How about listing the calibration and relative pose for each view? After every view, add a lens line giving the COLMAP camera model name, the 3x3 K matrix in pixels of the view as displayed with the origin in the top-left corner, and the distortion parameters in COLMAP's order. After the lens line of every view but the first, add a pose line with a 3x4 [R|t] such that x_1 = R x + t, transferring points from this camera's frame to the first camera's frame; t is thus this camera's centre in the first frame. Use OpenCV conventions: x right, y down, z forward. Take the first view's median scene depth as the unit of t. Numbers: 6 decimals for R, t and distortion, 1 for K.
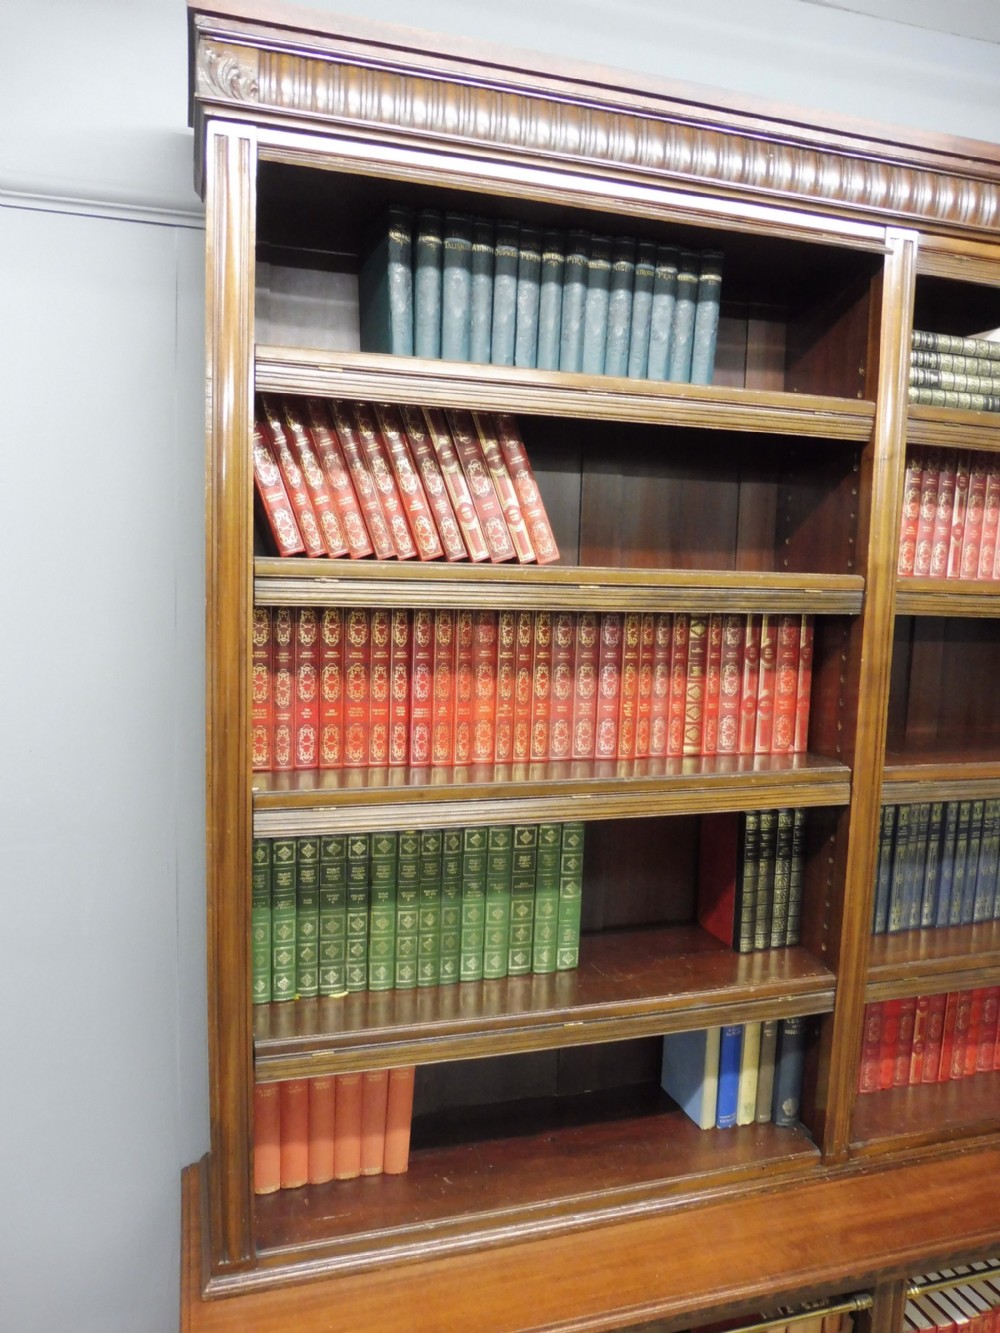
lens RADIAL K [[969.7, 0, 489.5], [0, 969.7, 668.2], [0, 0, 1]] dist [-0.047498, 0.002489]
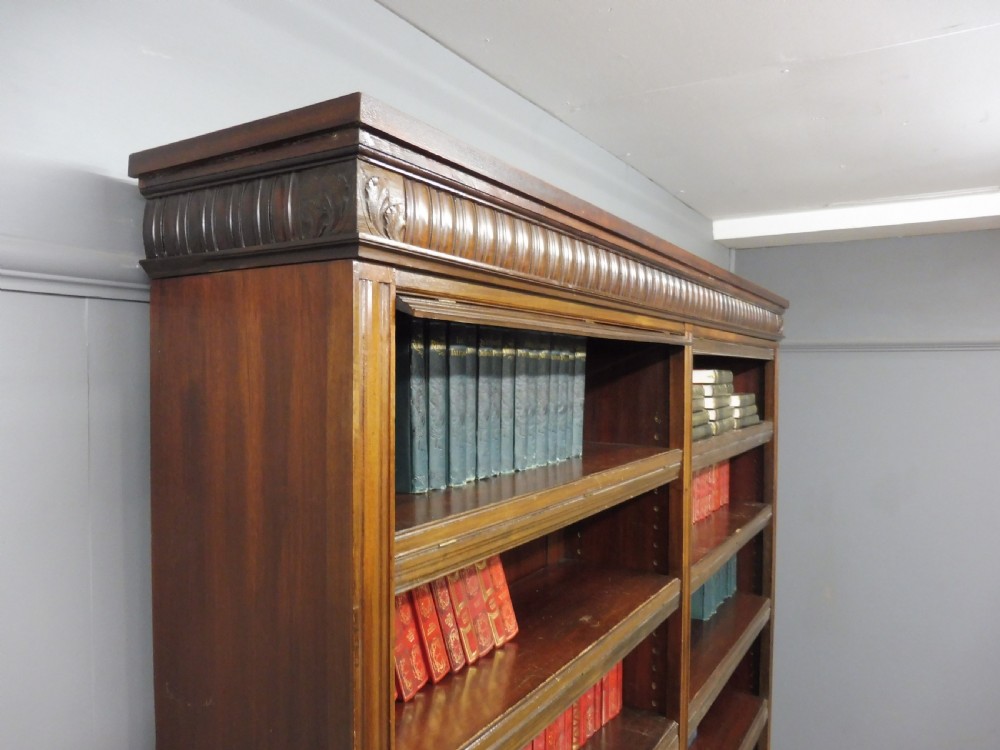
lens RADIAL K [[727.4, 0, 505.0], [0, 727.4, 370.9], [0, 0, 1]] dist [-0.047498, 0.002489]
pose [[0.743242, -0.025761, 0.668526, -0.456460], [0.088804, 0.994215, -0.060418, -0.349312], [-0.663103, 0.104273, 0.741230, 0.402958]]
